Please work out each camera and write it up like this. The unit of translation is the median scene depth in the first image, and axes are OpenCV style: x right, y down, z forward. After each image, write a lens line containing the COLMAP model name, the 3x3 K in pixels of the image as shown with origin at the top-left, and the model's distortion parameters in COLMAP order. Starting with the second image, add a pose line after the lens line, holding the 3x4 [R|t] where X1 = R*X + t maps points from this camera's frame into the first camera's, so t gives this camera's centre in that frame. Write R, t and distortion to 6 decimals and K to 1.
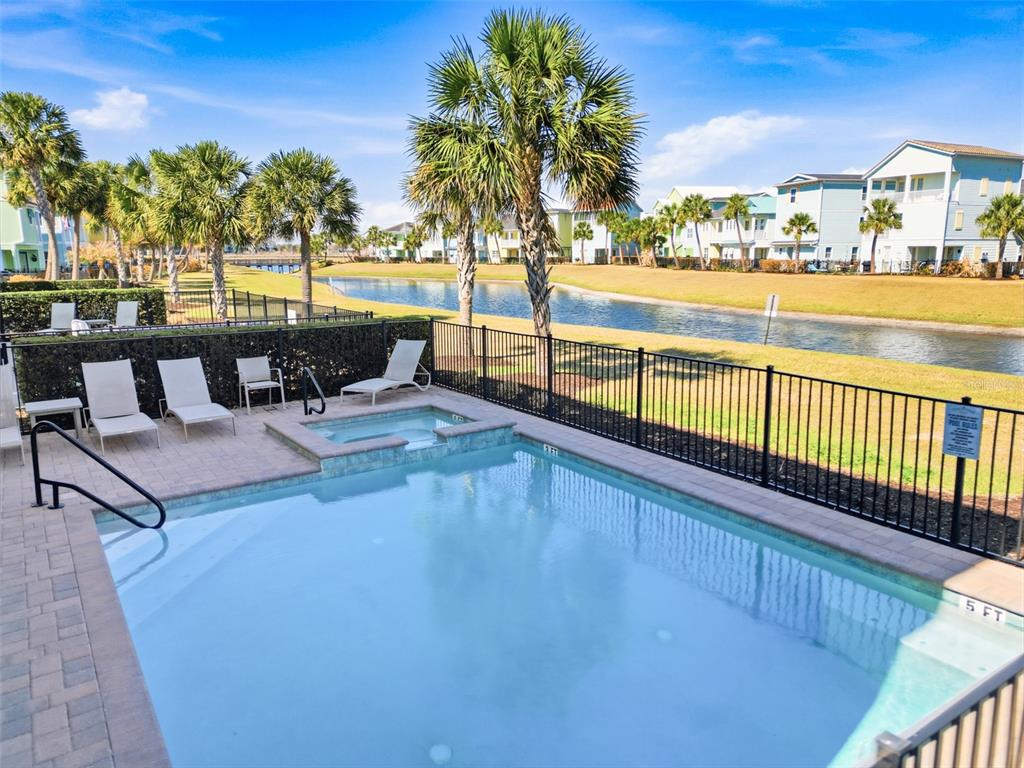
lens RADIAL K [[701.5, 0, 512.0], [0, 701.5, 384.0], [0, 0, 1]] dist [0.040343, -0.008639]
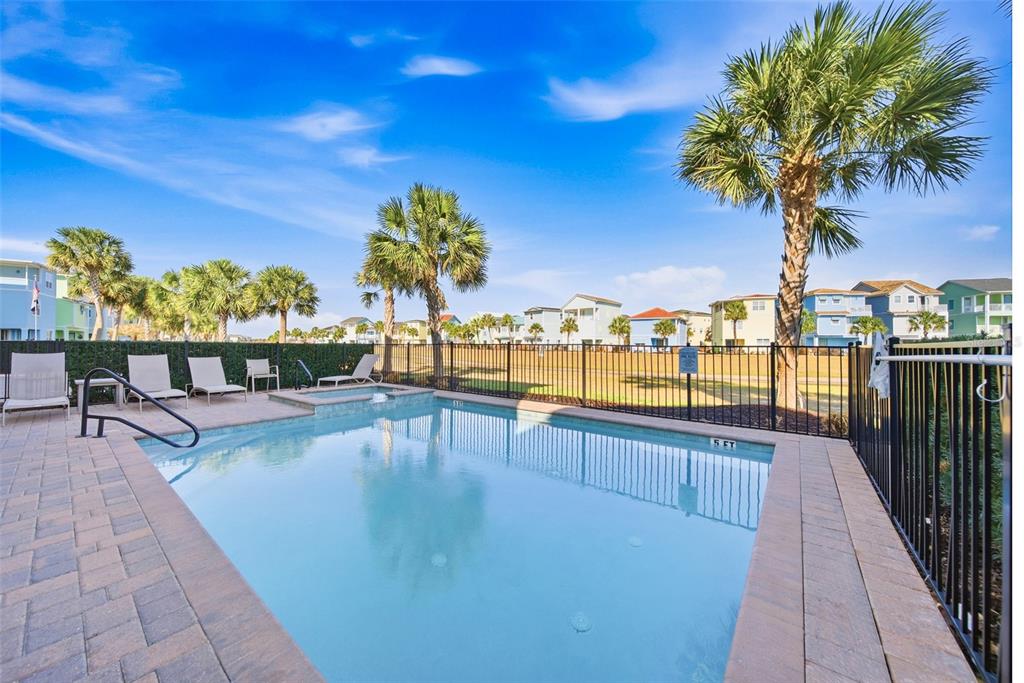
lens RADIAL K [[356.7, 0, 496.2], [0, 356.7, 346.1], [0, 0, 1]] dist [-0.000995, -0.000040]
pose [[0.960466, 0.013235, 0.278084, -0.070588], [0.036979, 0.983954, -0.174549, 0.080989], [-0.275932, 0.177932, 0.944564, 0.088024]]
